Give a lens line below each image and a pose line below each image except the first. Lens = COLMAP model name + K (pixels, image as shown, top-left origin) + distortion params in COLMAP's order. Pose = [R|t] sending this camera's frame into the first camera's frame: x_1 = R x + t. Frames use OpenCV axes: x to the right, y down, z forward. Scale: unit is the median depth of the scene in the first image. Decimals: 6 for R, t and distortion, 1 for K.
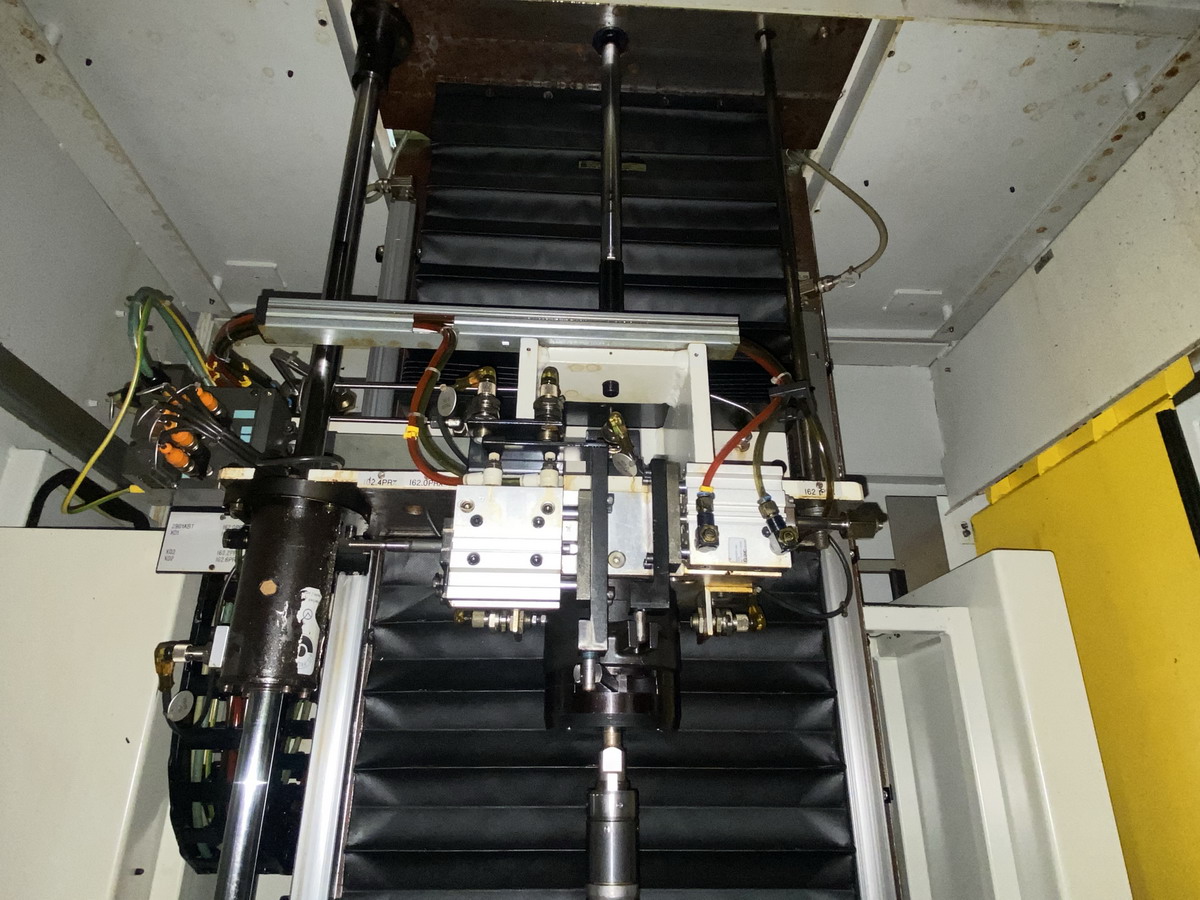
lens RADIAL K [[763.1, 0, 602.1], [0, 763.1, 453.5], [0, 0, 1]] dist [0.037444, -0.014998]
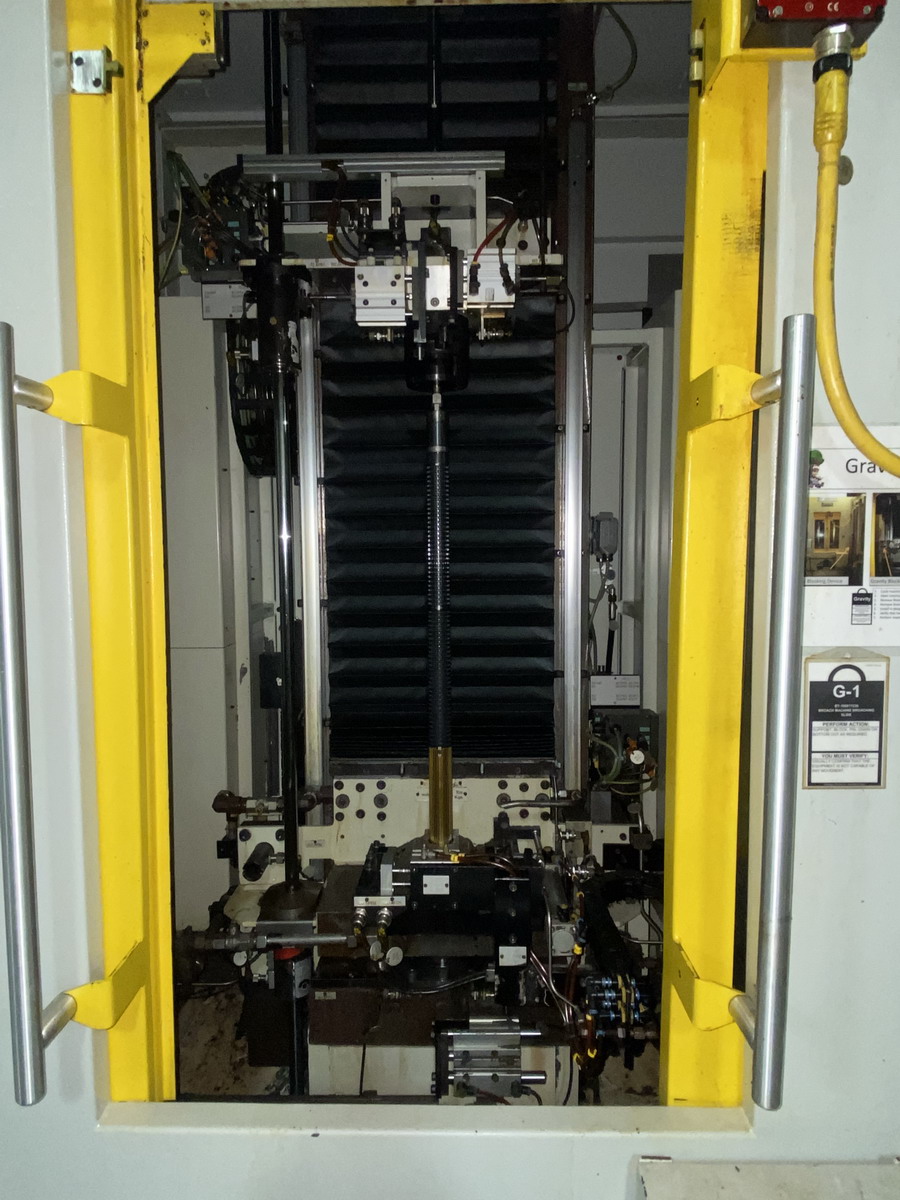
lens RADIAL K [[763.1, 0, 450.8], [0, 763.1, 601.1], [0, 0, 1]] dist [0.037444, -0.014998]
pose [[0.996814, -0.005471, -0.079579, 0.220021], [0.041740, 0.885930, 0.461938, -0.099733], [0.067974, -0.463787, 0.883335, -1.189499]]
